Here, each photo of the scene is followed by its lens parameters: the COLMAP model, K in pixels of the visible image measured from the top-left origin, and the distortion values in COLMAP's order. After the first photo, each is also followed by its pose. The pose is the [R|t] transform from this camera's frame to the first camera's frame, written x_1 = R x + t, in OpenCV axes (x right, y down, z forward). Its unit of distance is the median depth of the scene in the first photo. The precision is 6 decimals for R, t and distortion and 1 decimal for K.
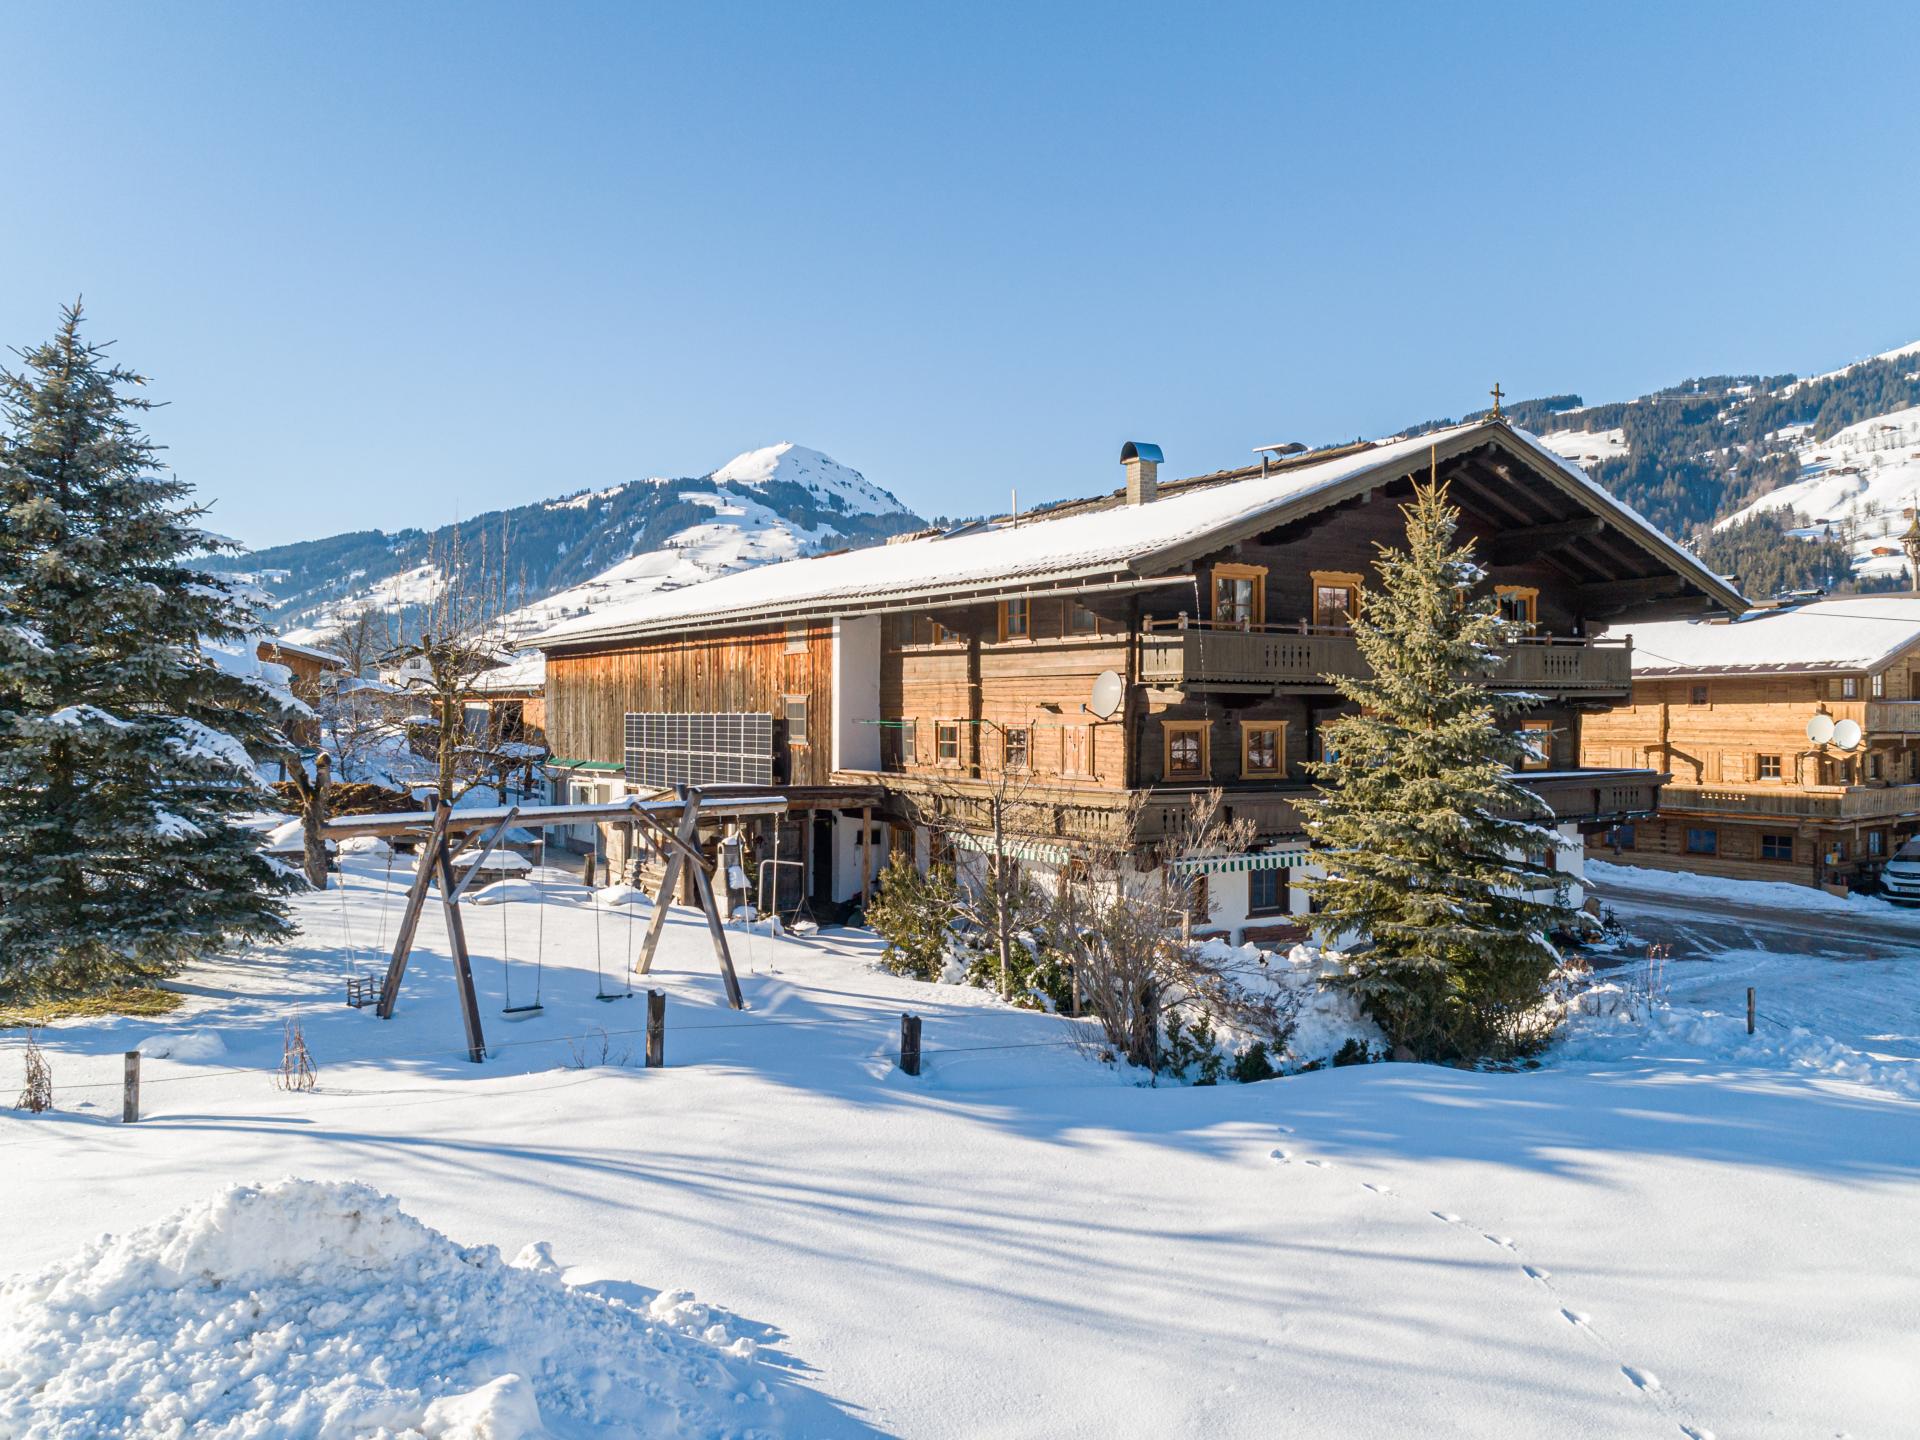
lens RADIAL K [[1477.6, 0, 1029.8], [0, 1477.6, 700.6], [0, 0, 1]] dist [0.023903, 0.008097]
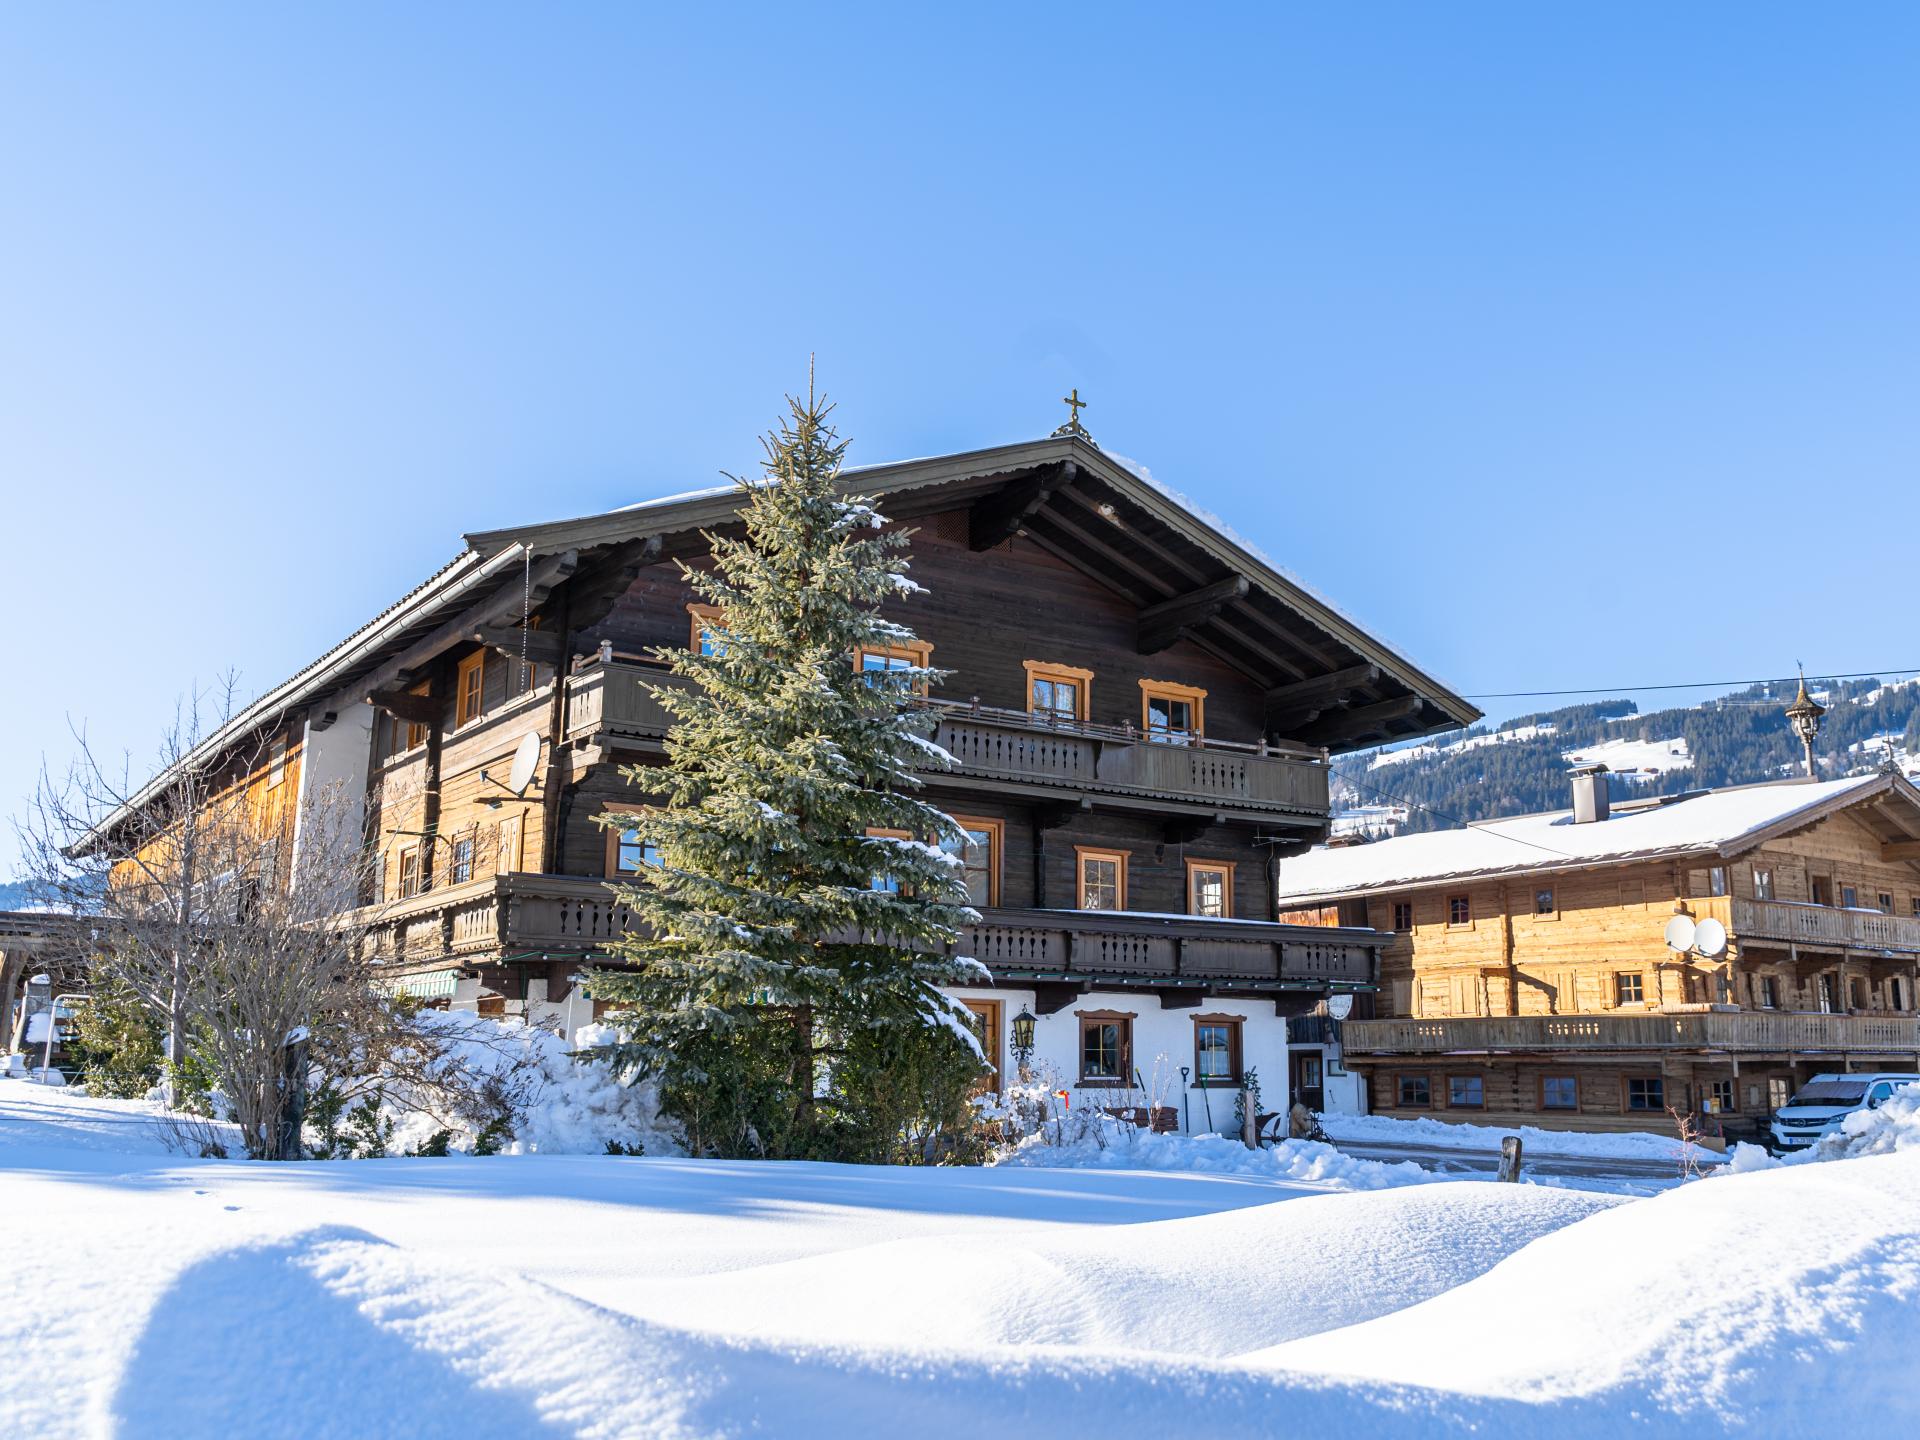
lens RADIAL K [[1747.4, 0, 995.3], [0, 1747.4, 691.4], [0, 0, 1]] dist [0.004876, 0.000000]
pose [[0.999992, 0.002882, -0.002863, 0.199202], [-0.003410, 0.978481, -0.206310, 0.096913], [0.002206, 0.206318, 0.978483, 0.089606]]
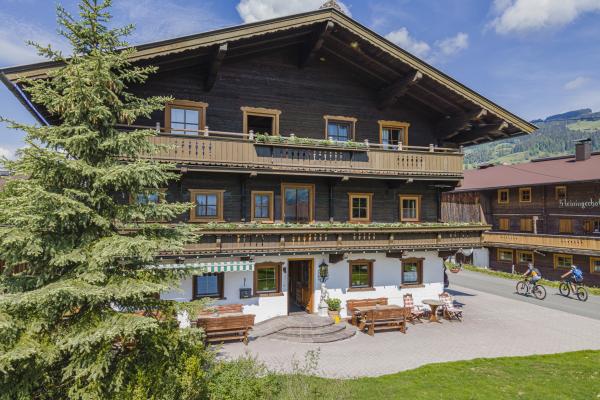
lens RADIAL K [[441.1, 0, 297.1], [0, 441.1, 198.9], [0, 0, 1]] dist [0.039095, 0.001090]
pose [[0.973936, -0.003999, -0.226788, 0.280492], [-0.002288, 0.999620, -0.027452, 0.028927], [0.226812, 0.027256, 0.973557, 0.368639]]
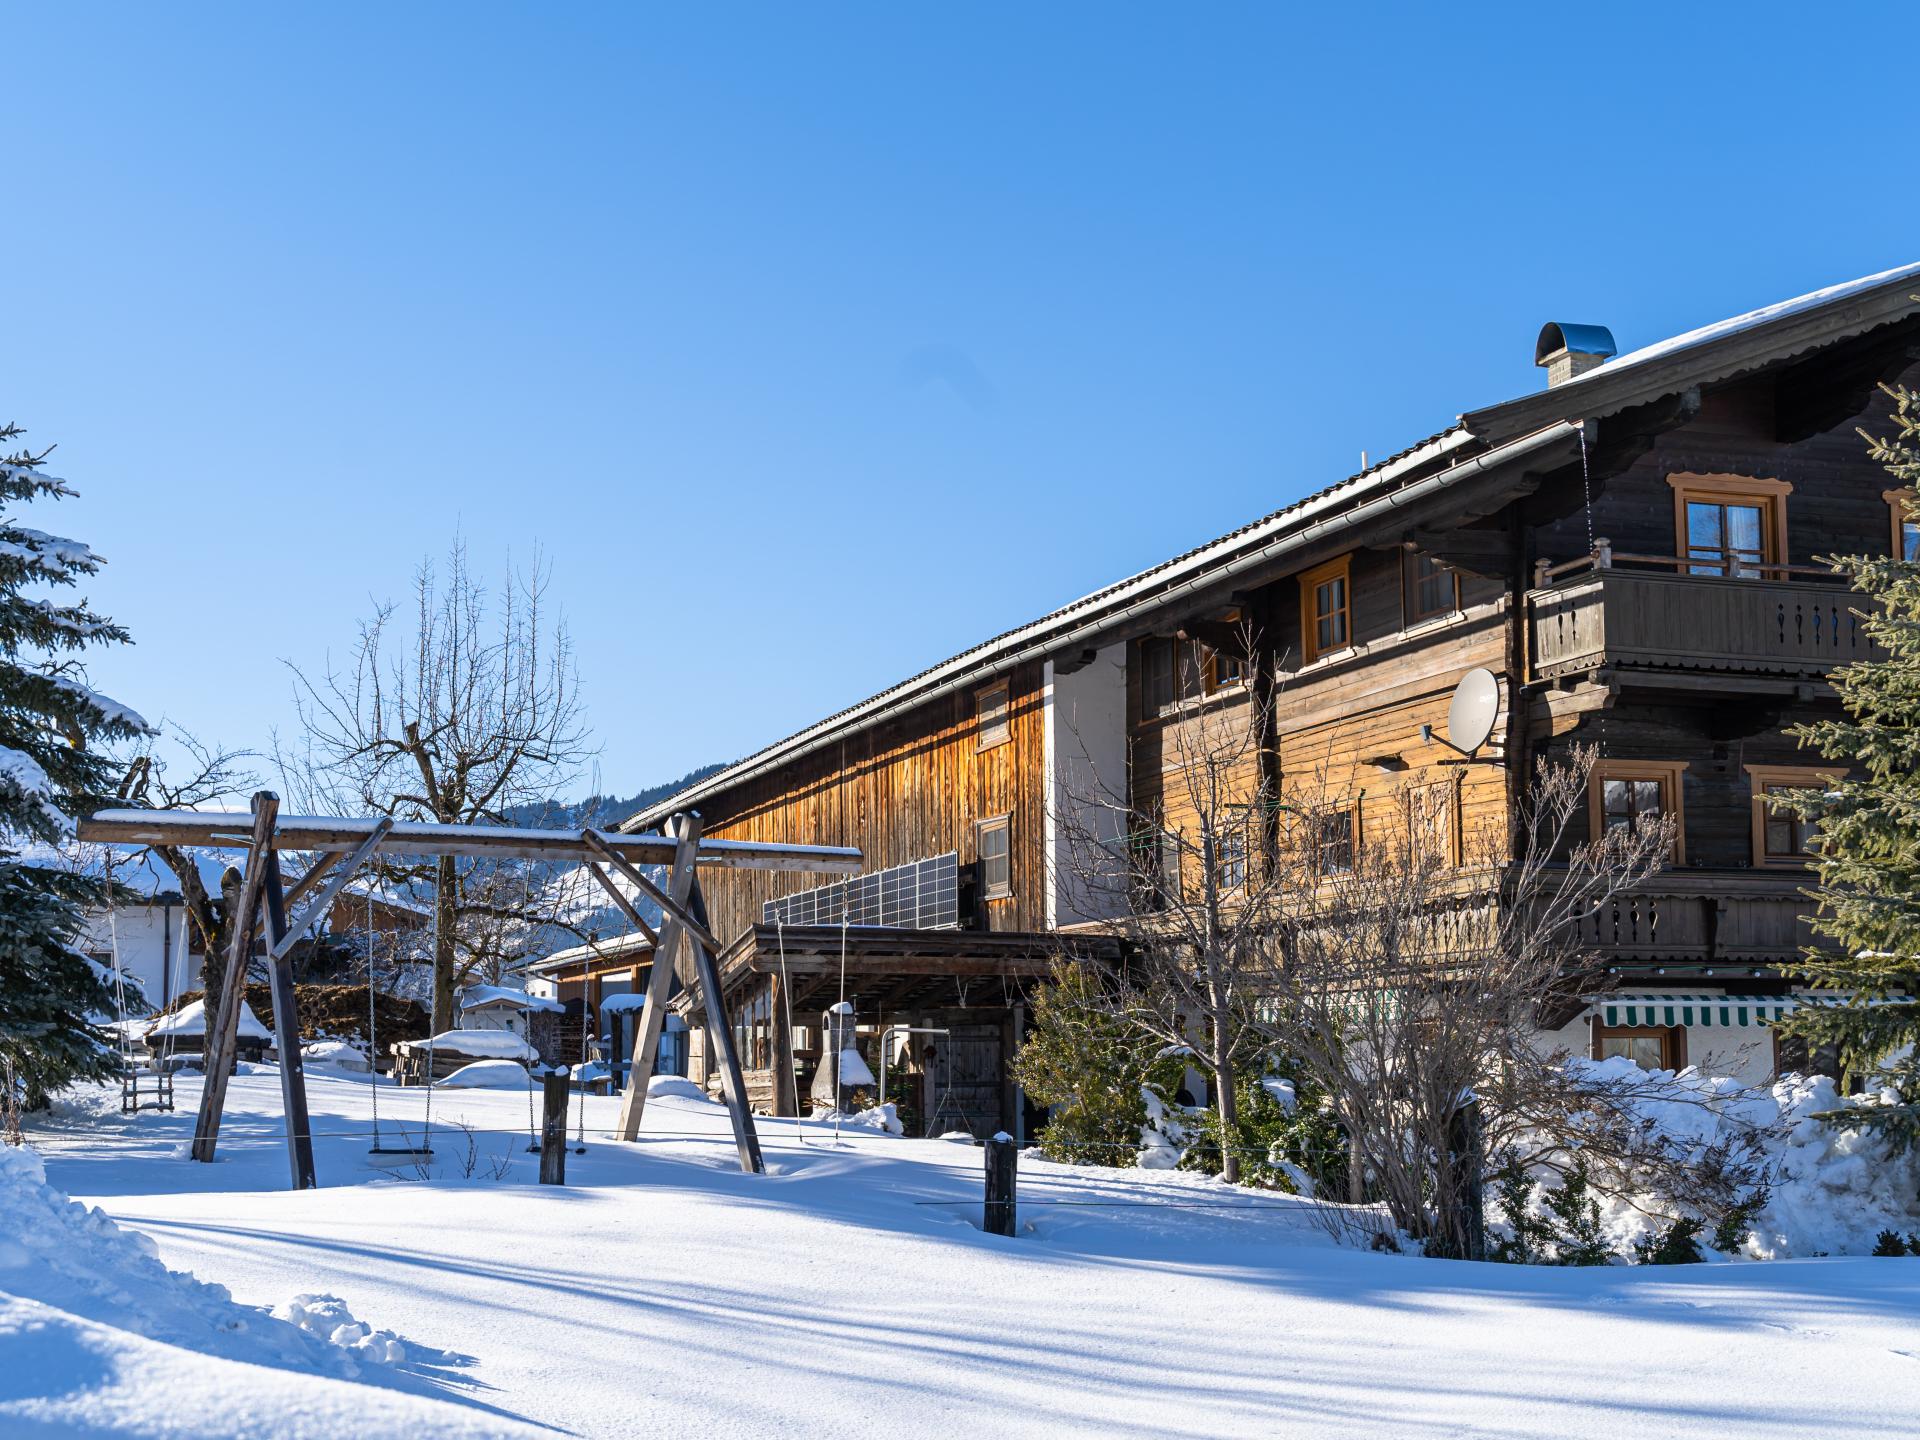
lens RADIAL K [[2453.7, 0, 849.9], [0, 2453.7, 800.9], [0, 0, 1]] dist [-0.005077, 0.000000]
pose [[0.956742, -0.036210, -0.288675, 0.063048], [0.005146, 0.994176, -0.107649, 0.086354], [0.290892, 0.101506, 0.951356, 0.046725]]
